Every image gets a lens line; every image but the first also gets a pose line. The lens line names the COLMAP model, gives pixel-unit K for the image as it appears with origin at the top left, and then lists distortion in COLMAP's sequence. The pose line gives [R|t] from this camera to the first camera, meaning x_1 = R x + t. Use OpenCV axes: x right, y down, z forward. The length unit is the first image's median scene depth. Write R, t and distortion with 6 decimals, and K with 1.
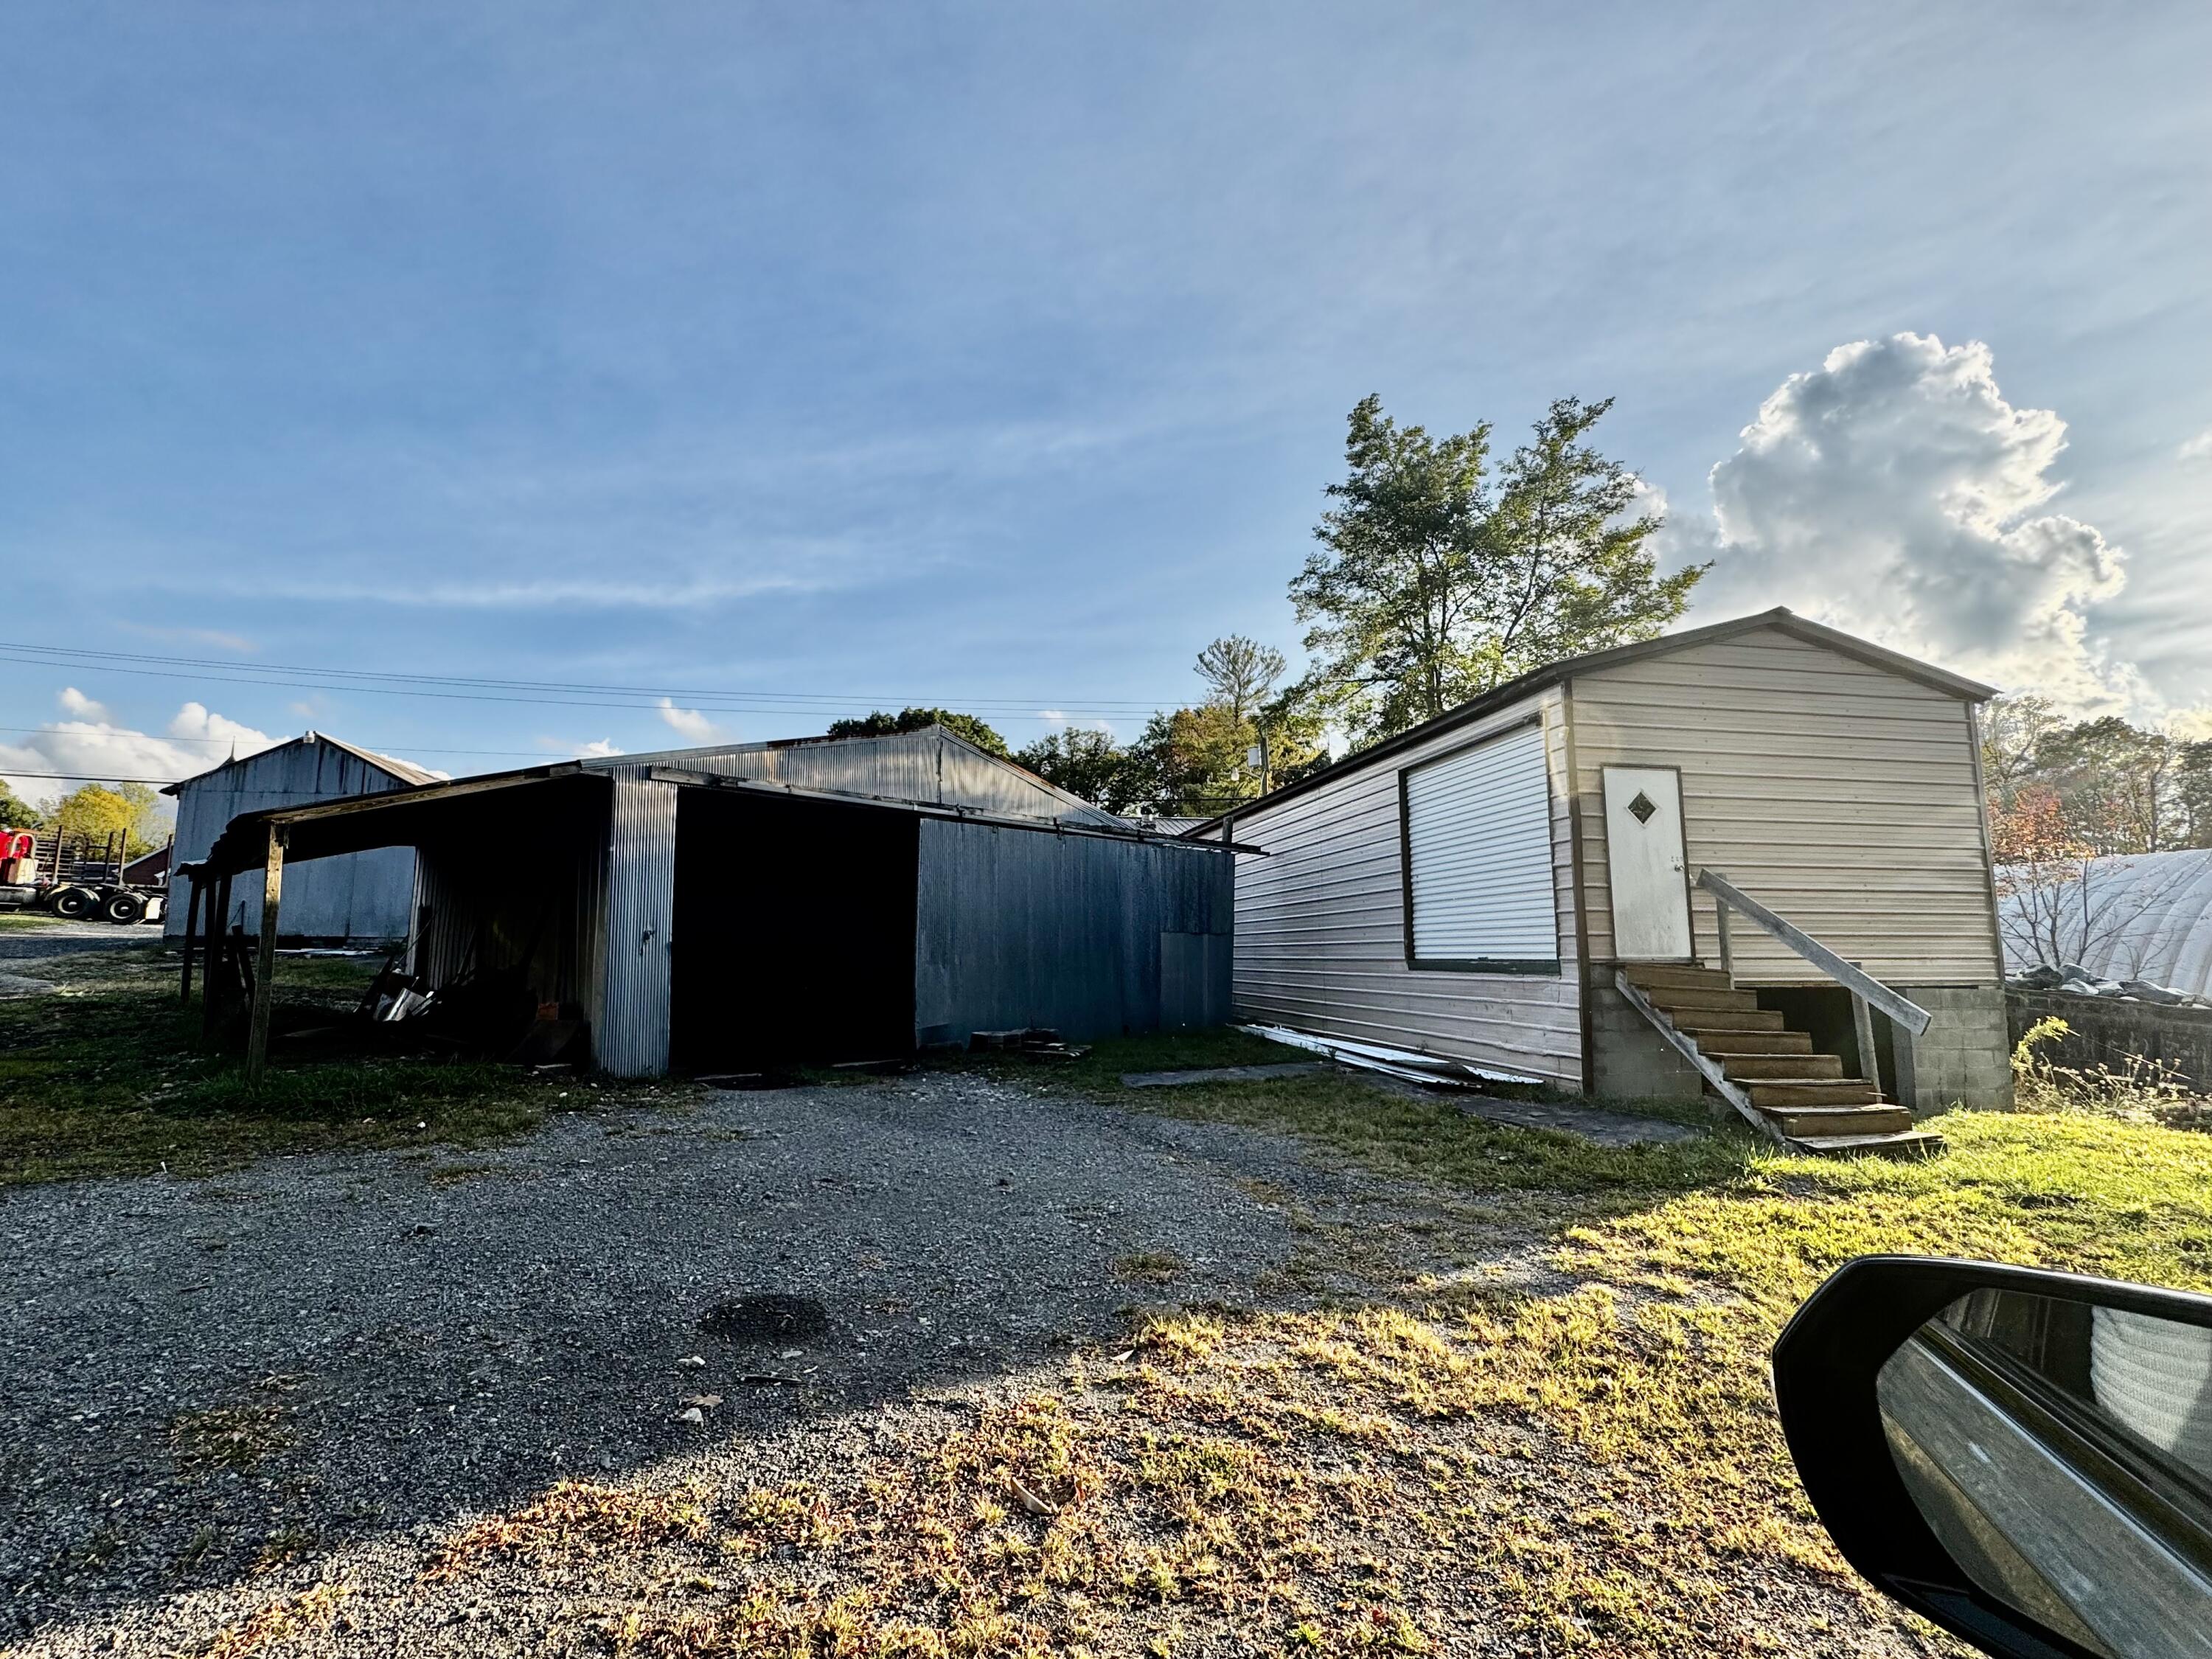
lens RADIAL K [[972.7, 0, 1105.0], [0, 972.7, 832.0], [0, 0, 1]] dist [0.000312, 0.000018]
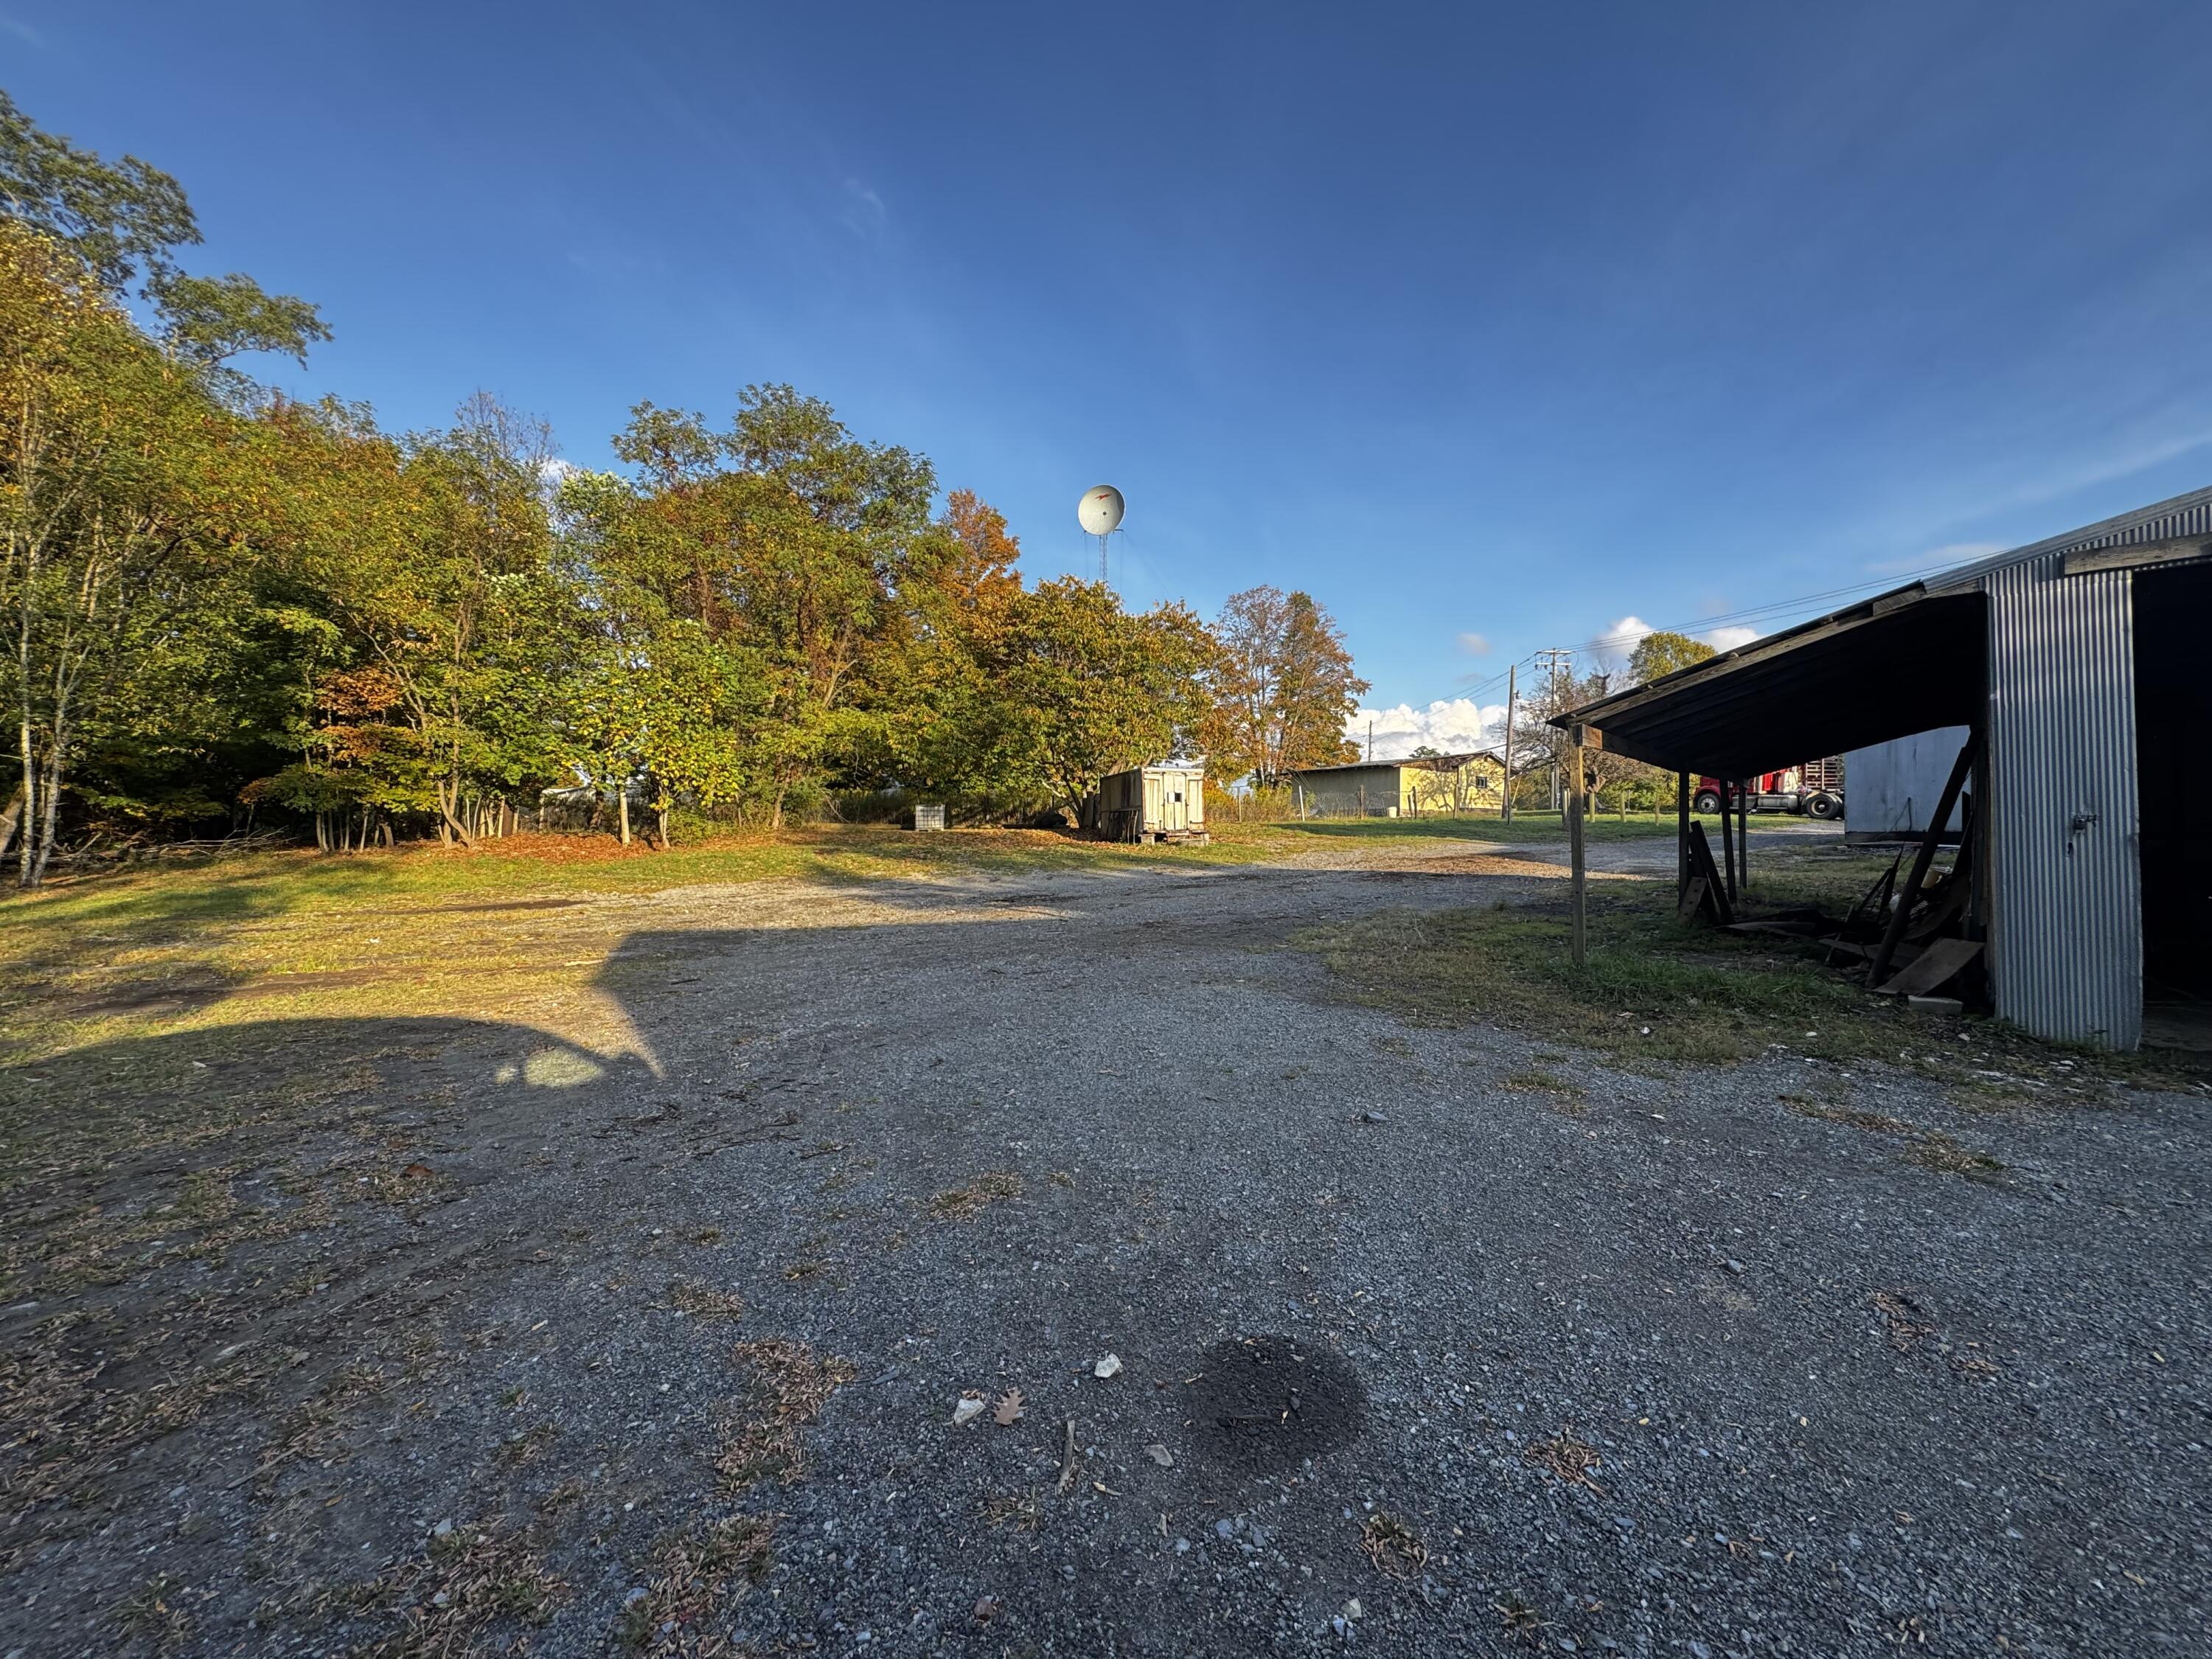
lens RADIAL K [[876.0, 0, 1107.7], [0, 876.0, 827.8], [0, 0, 1]] dist [0.002034, 0.000287]
pose [[-0.014896, -0.016260, -0.999757, 0.103584], [0.116241, 0.993060, -0.017883, 0.046833], [0.993109, -0.116479, -0.012903, 0.384132]]
